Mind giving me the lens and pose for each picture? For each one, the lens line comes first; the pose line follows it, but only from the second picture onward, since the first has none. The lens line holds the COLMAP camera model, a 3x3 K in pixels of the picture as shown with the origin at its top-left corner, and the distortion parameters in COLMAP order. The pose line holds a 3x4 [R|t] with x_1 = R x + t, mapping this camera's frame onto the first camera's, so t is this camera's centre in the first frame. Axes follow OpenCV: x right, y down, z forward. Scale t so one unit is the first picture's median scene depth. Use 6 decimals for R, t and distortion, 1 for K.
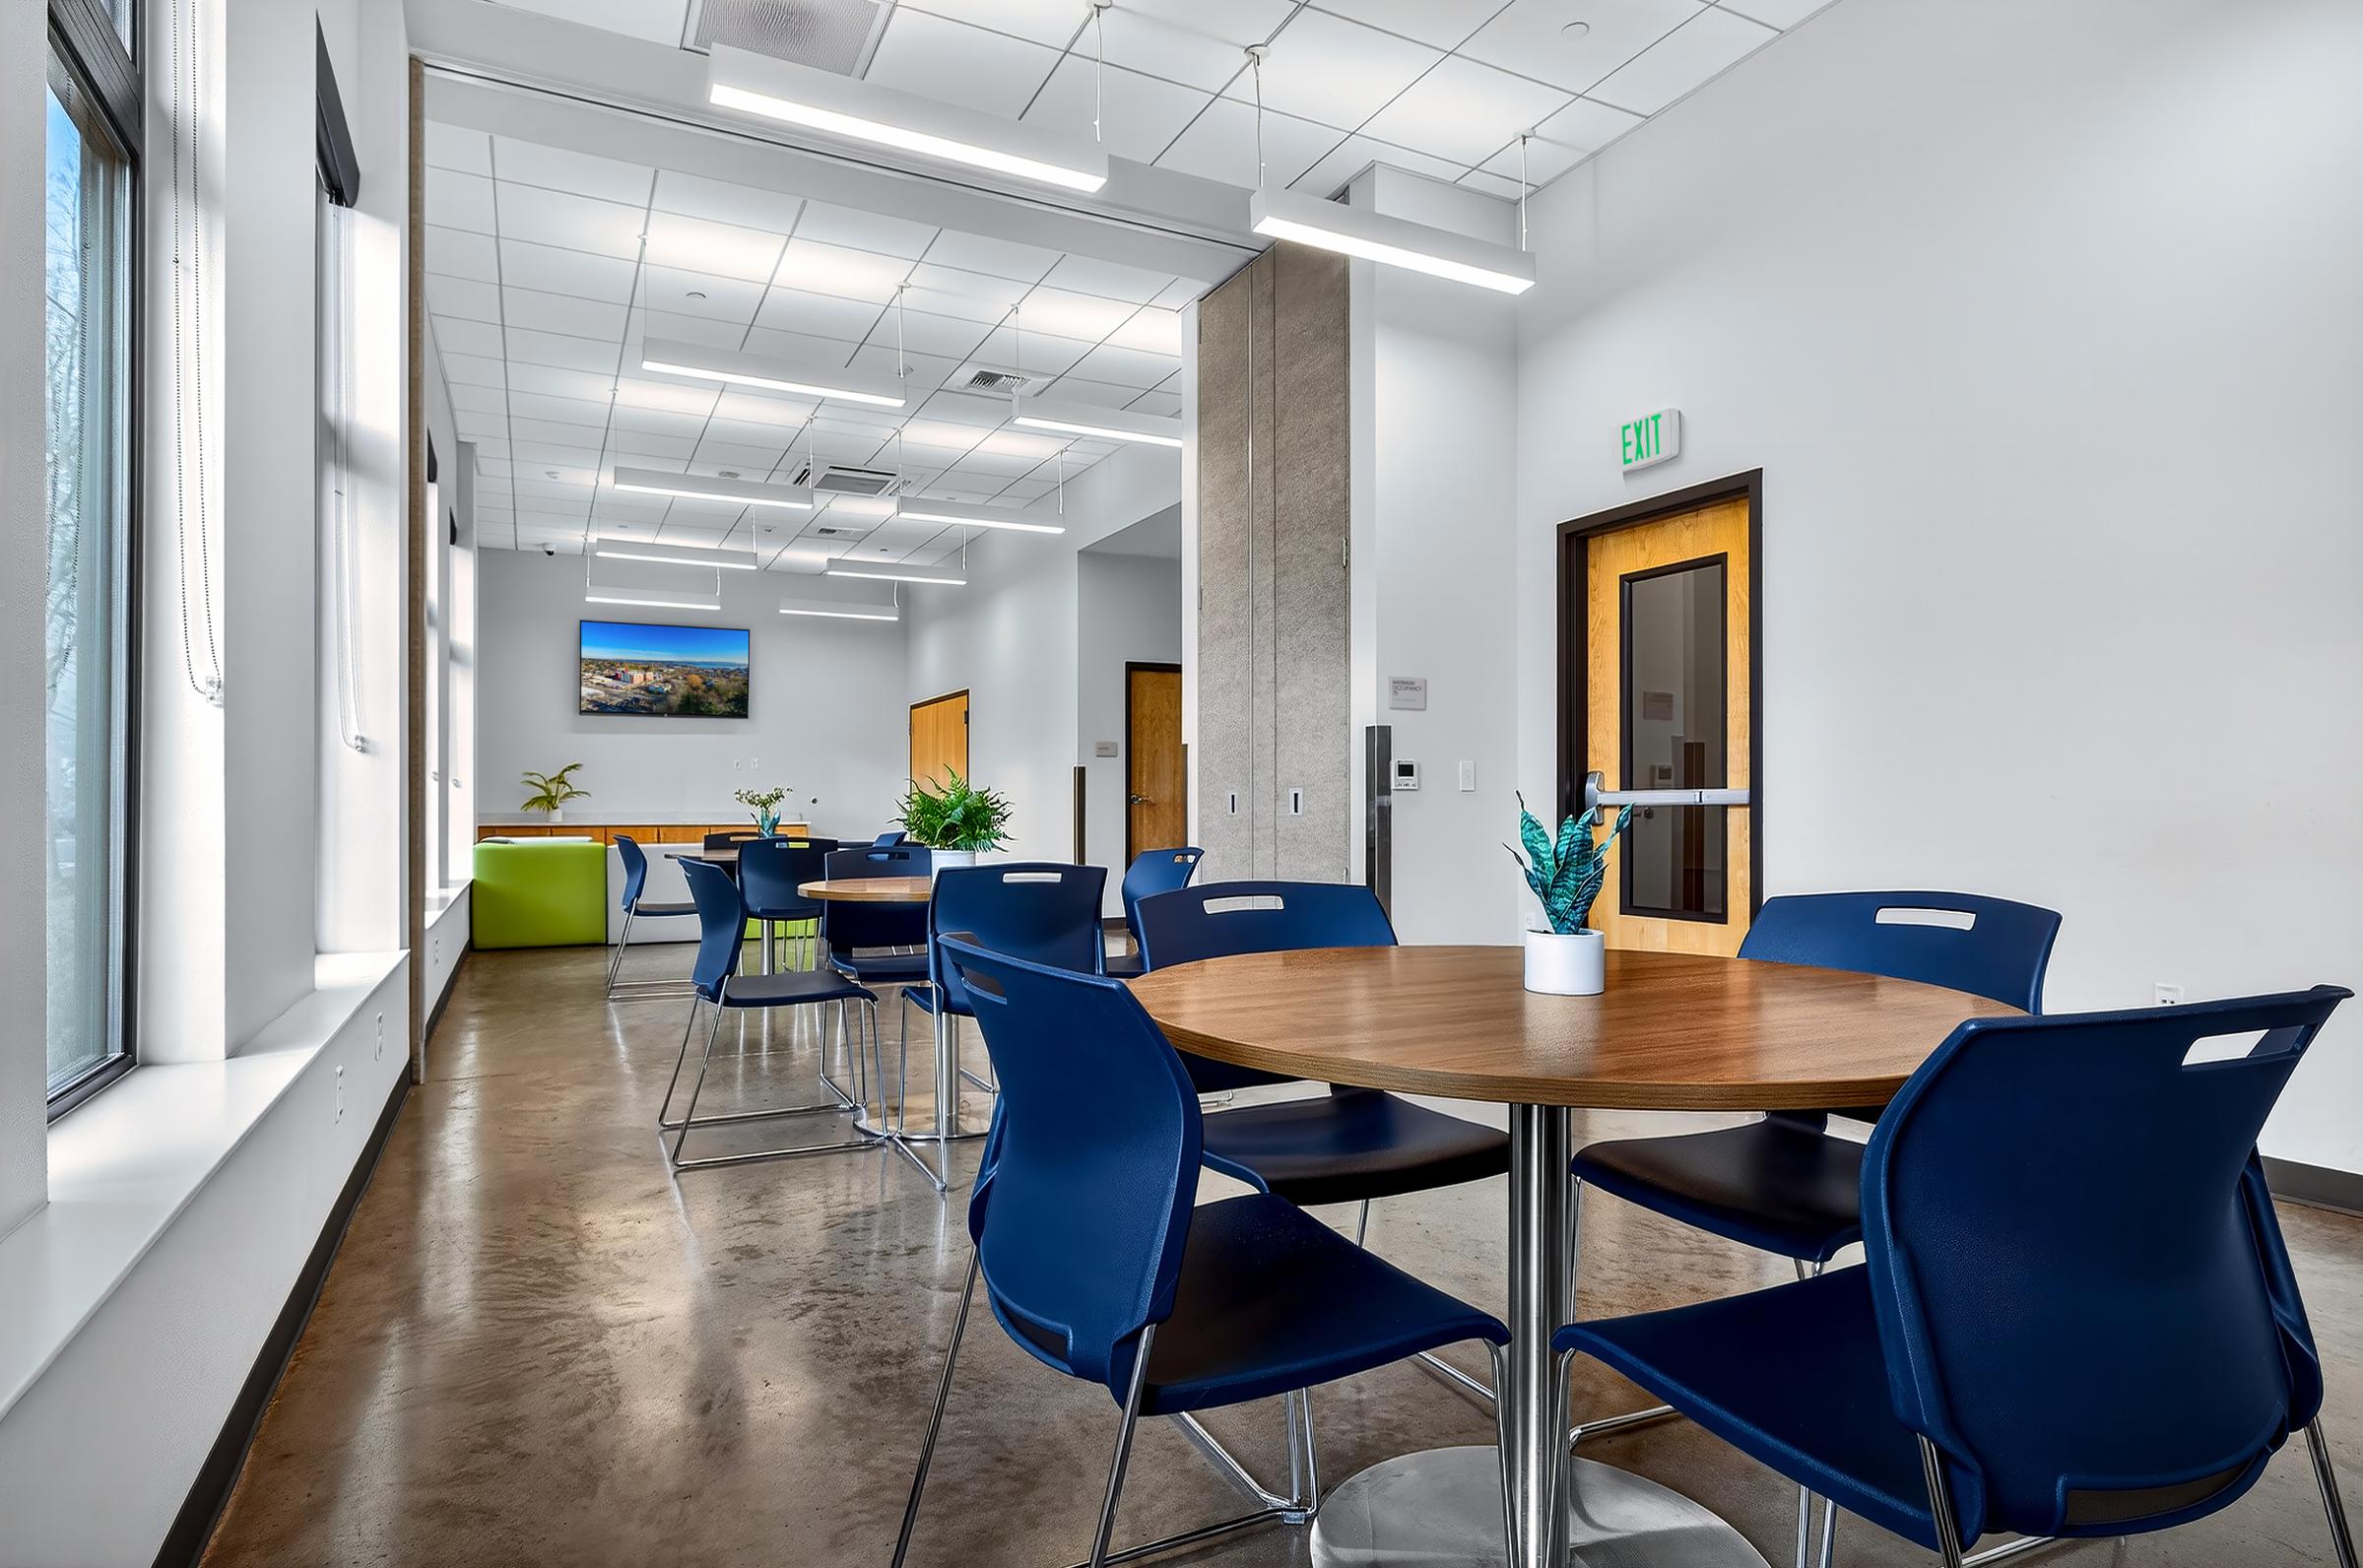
lens RADIAL K [[1282.3, 0, 1185.5], [0, 1282.3, 807.0], [0, 0, 1]] dist [-0.003213, -0.001314]
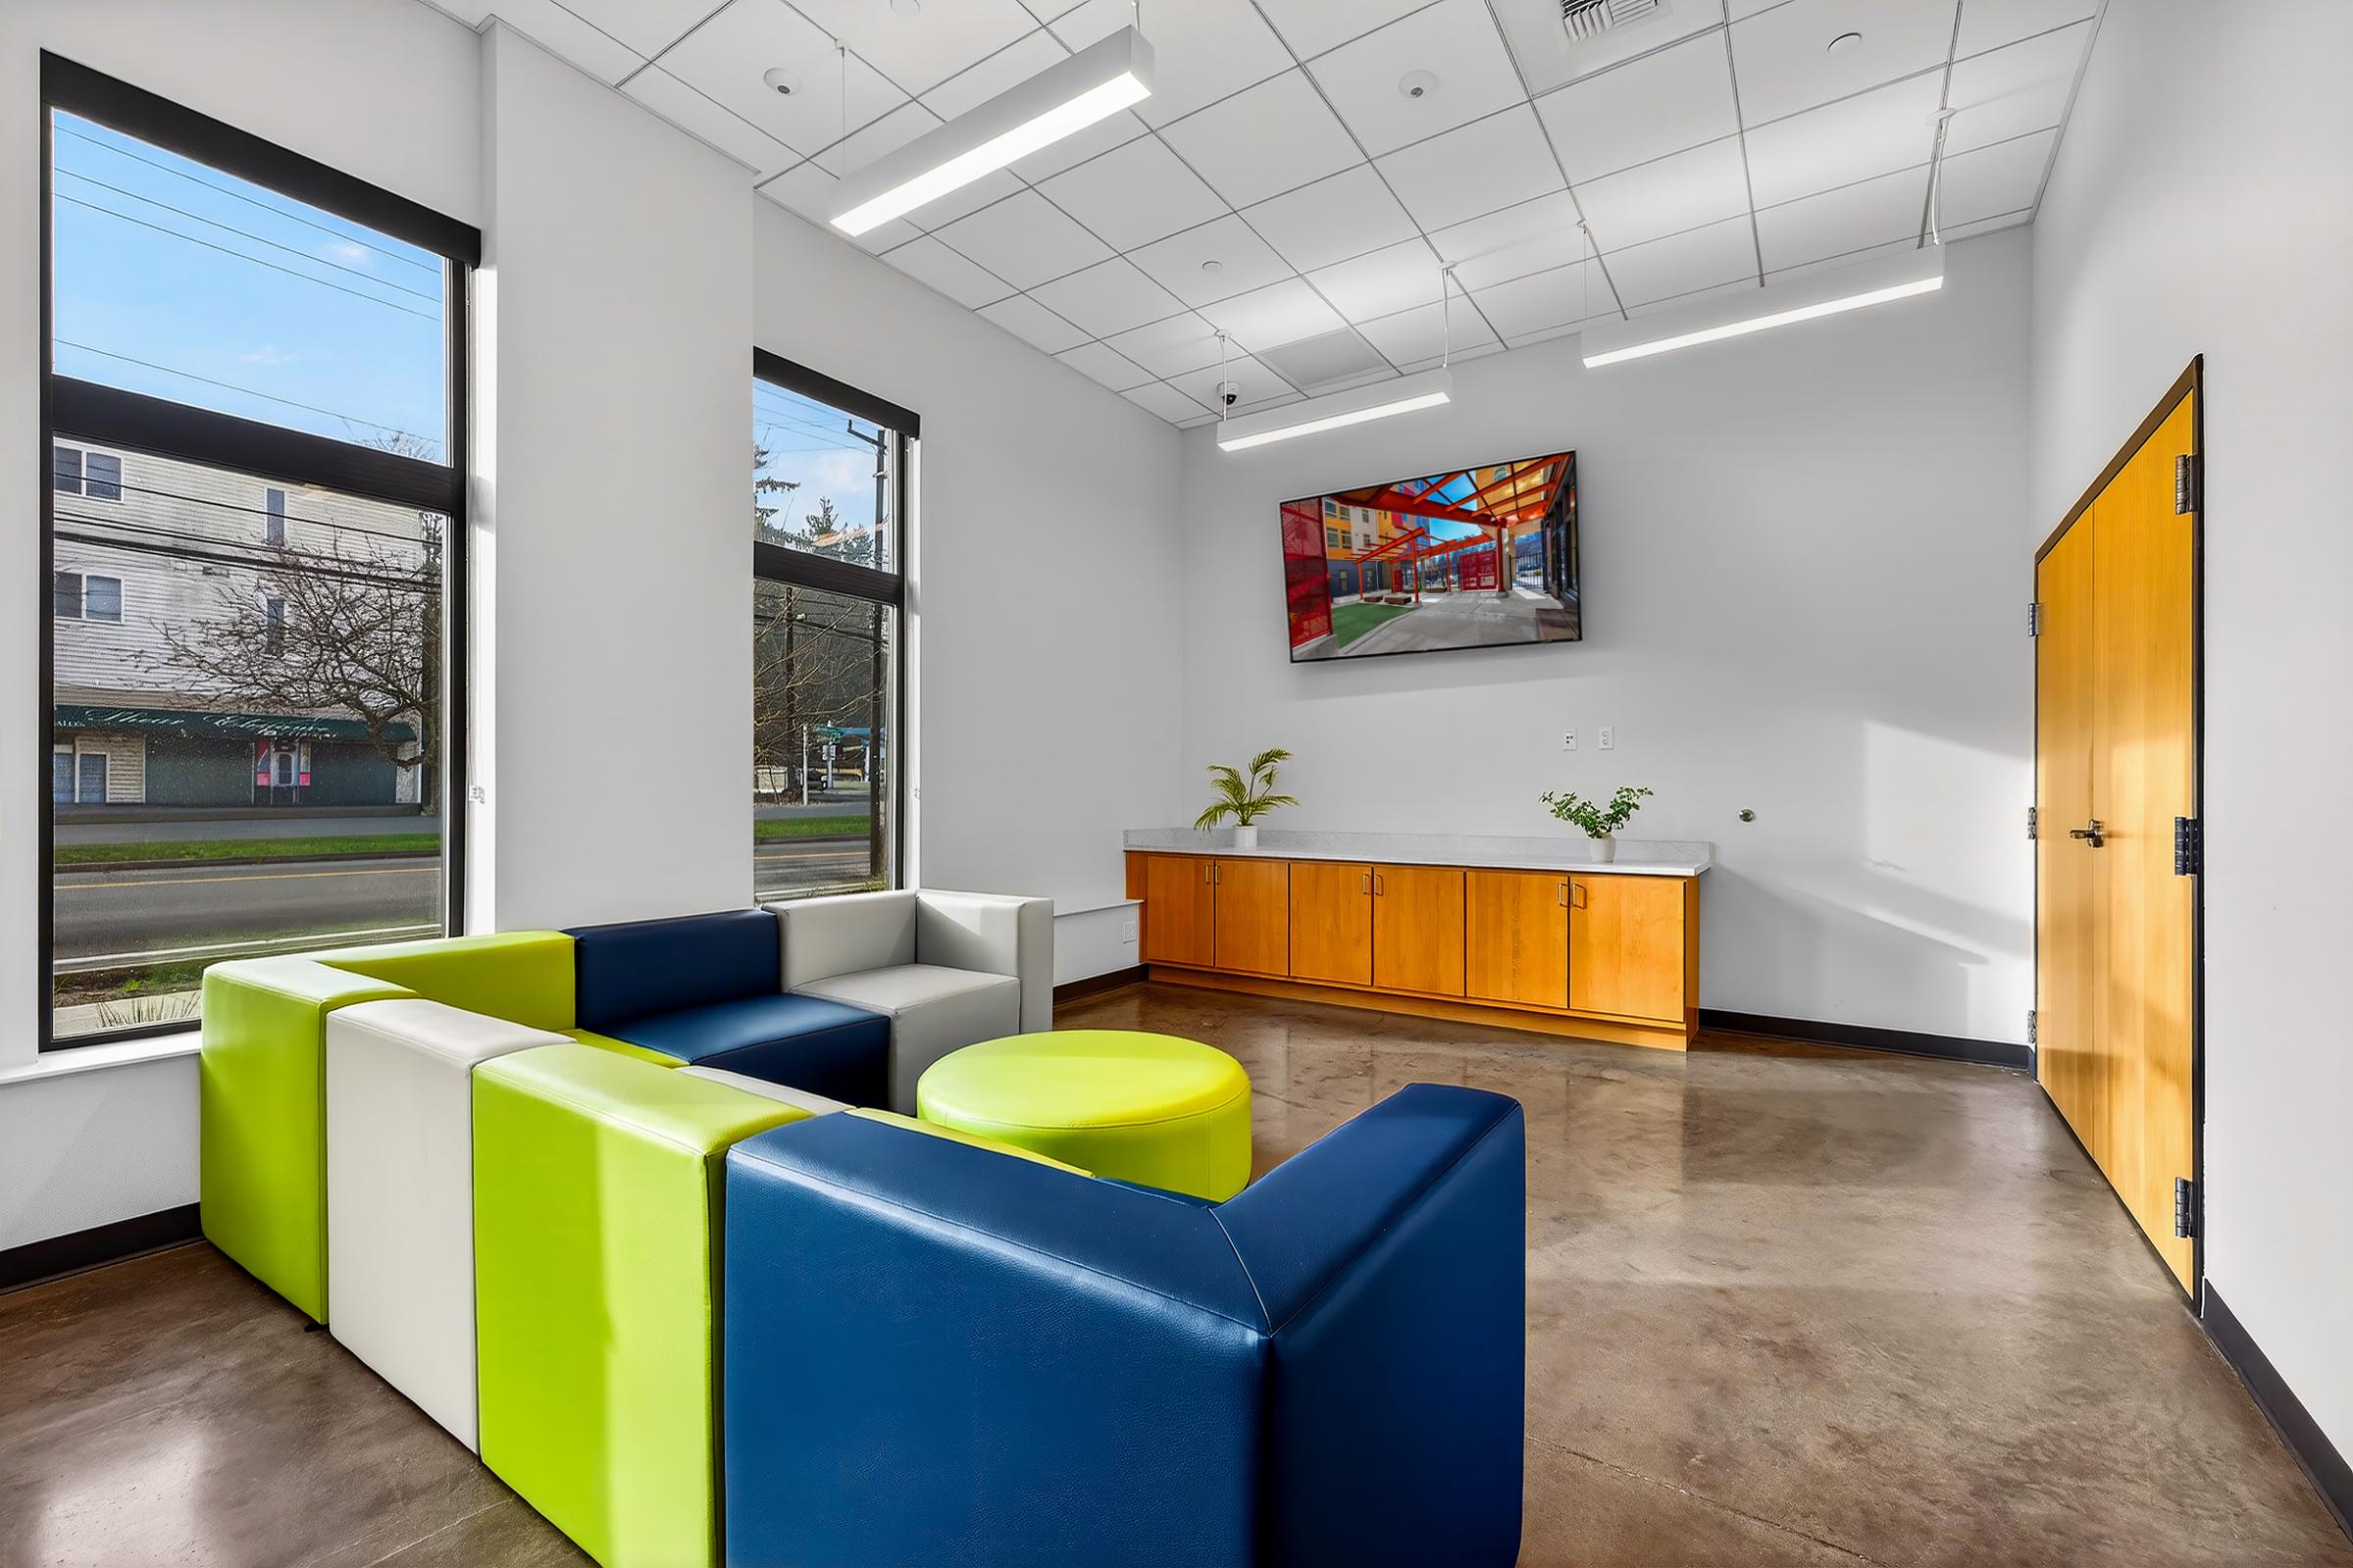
lens RADIAL K [[995.4, 0, 1179.6], [0, 995.4, 792.0], [0, 0, 1]] dist [0.000219, -0.000028]
pose [[0.493139, -0.001807, -0.869949, -0.251951], [0.000672, 0.999998, -0.001696, -0.033355], [0.869950, 0.000252, 0.493139, 1.790298]]
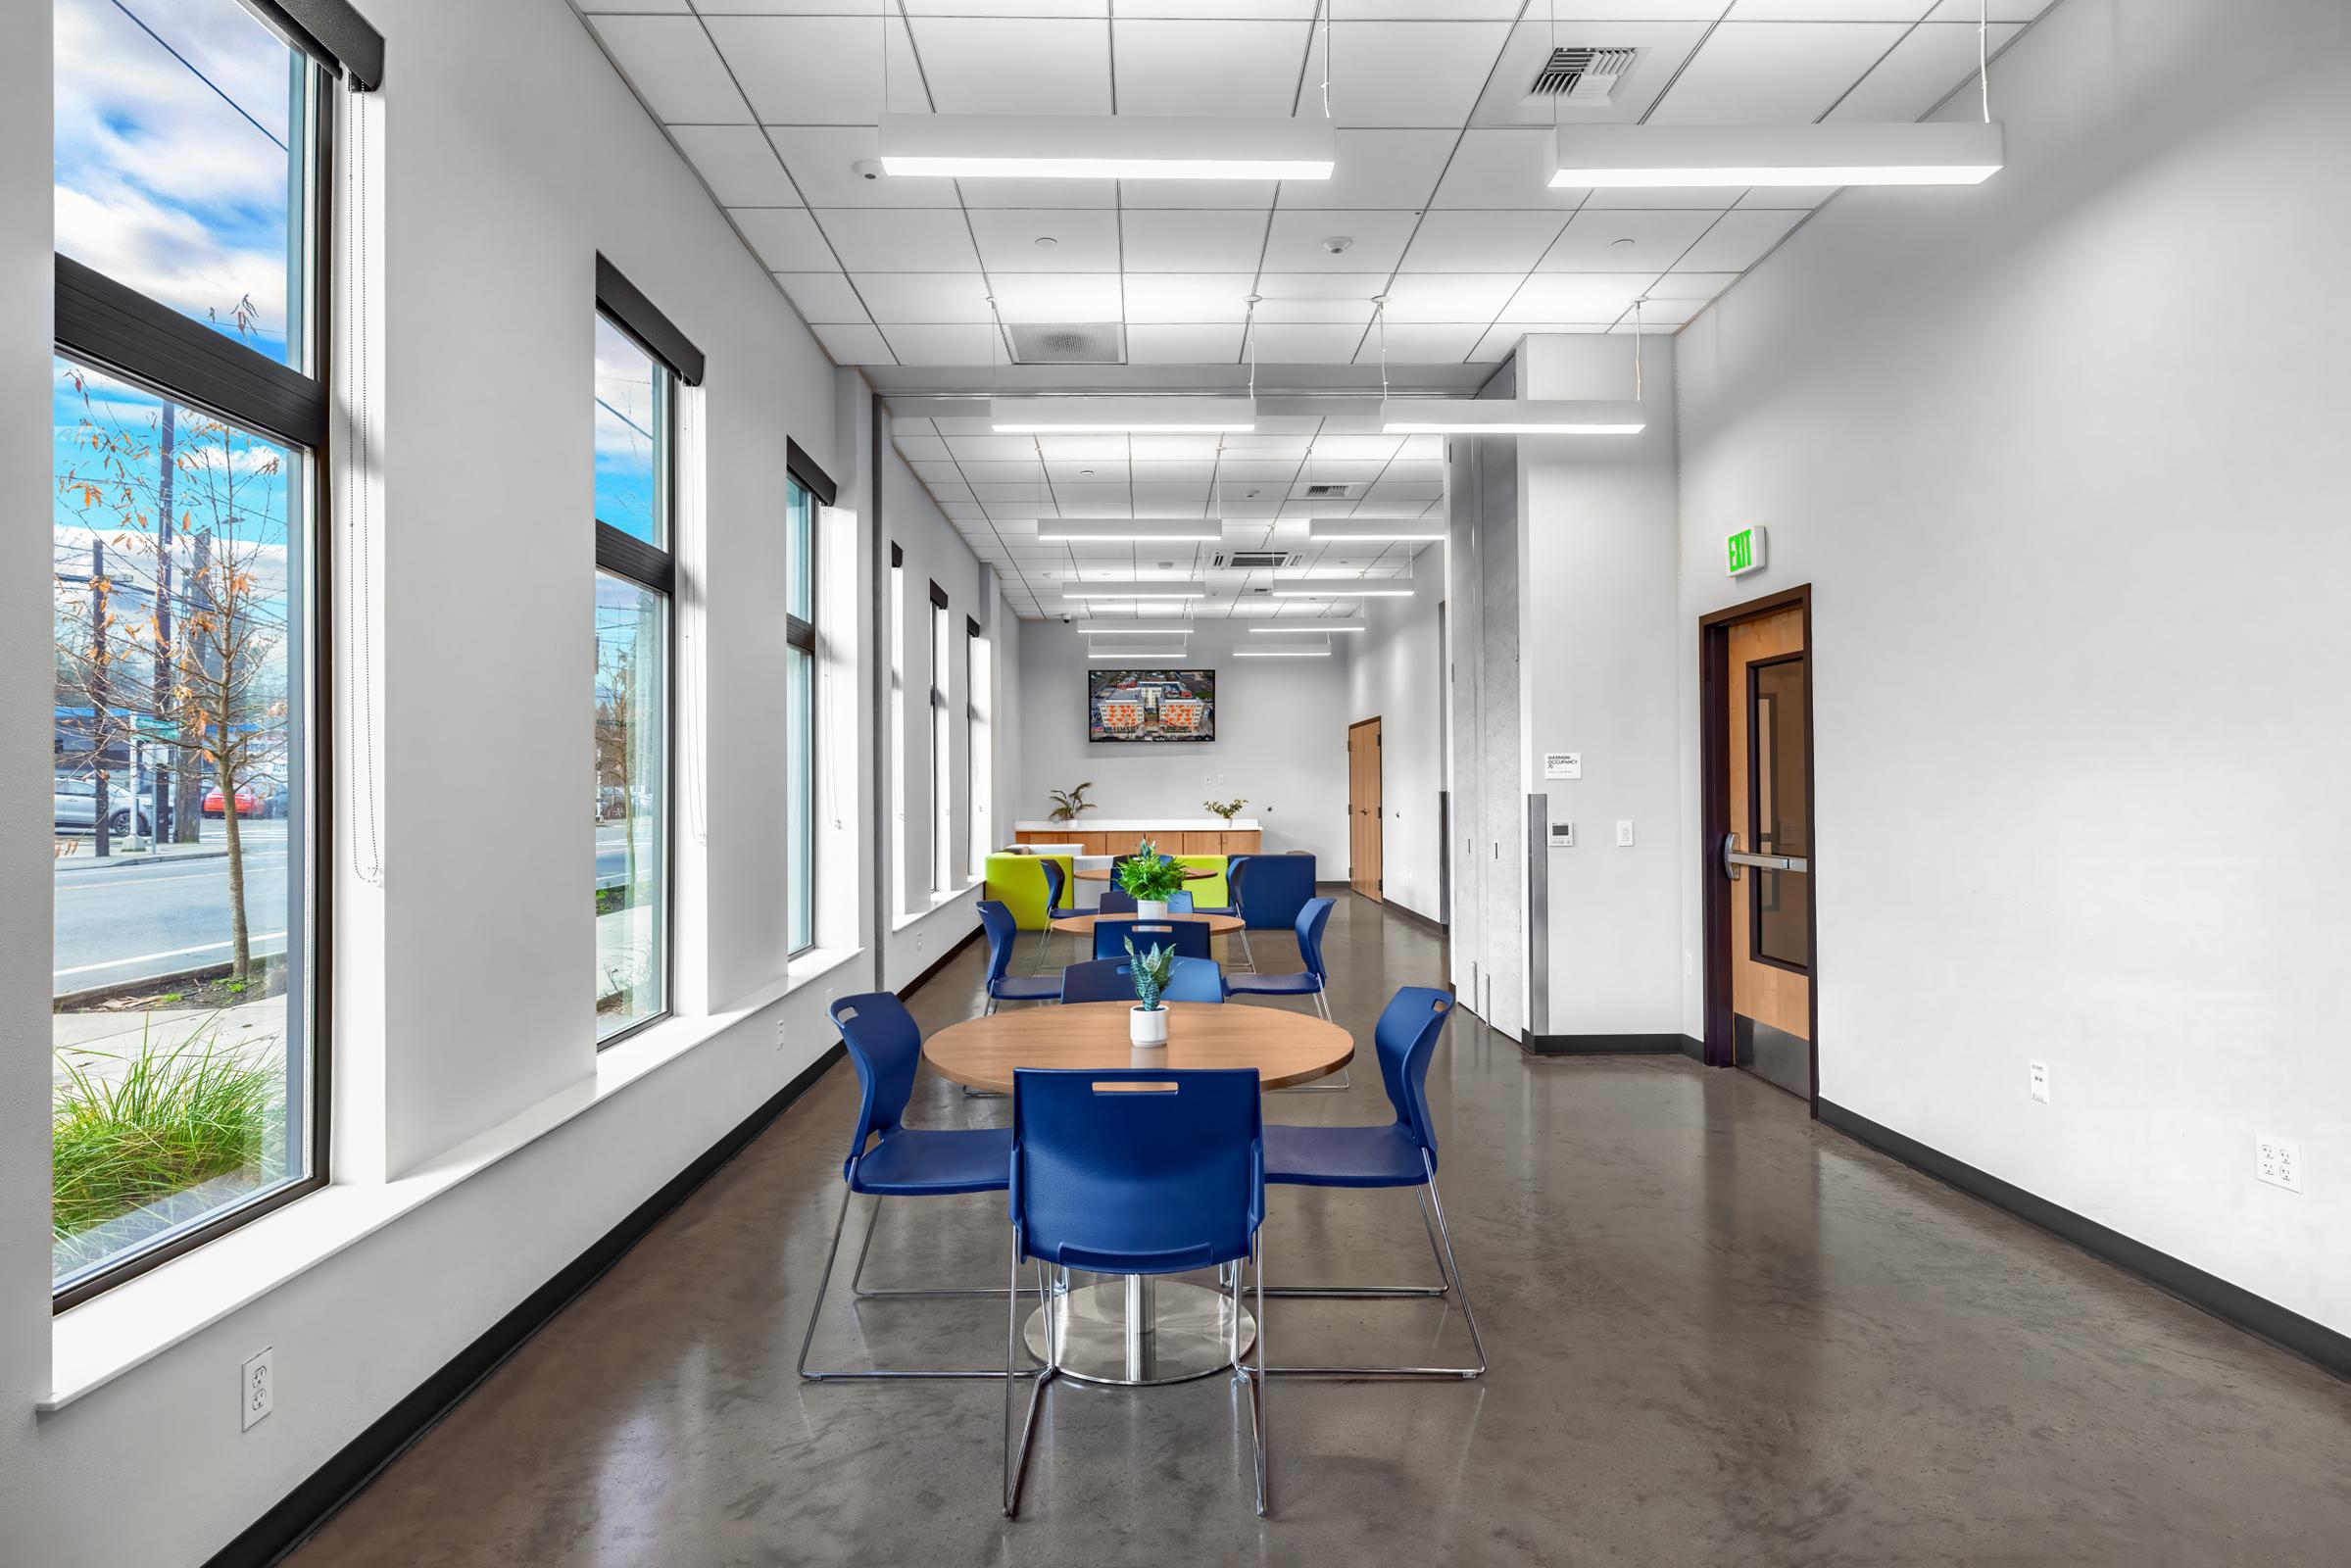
lens RADIAL K [[1250.0, 0, 1166.9], [0, 1250.0, 769.1], [0, 0, 1]] dist [0.000866, -0.000184]
pose [[0.898453, -0.012837, -0.438883, 0.355983], [0.008018, 0.999886, -0.012832, -0.074332], [0.438997, 0.008010, 0.898453, -0.220526]]
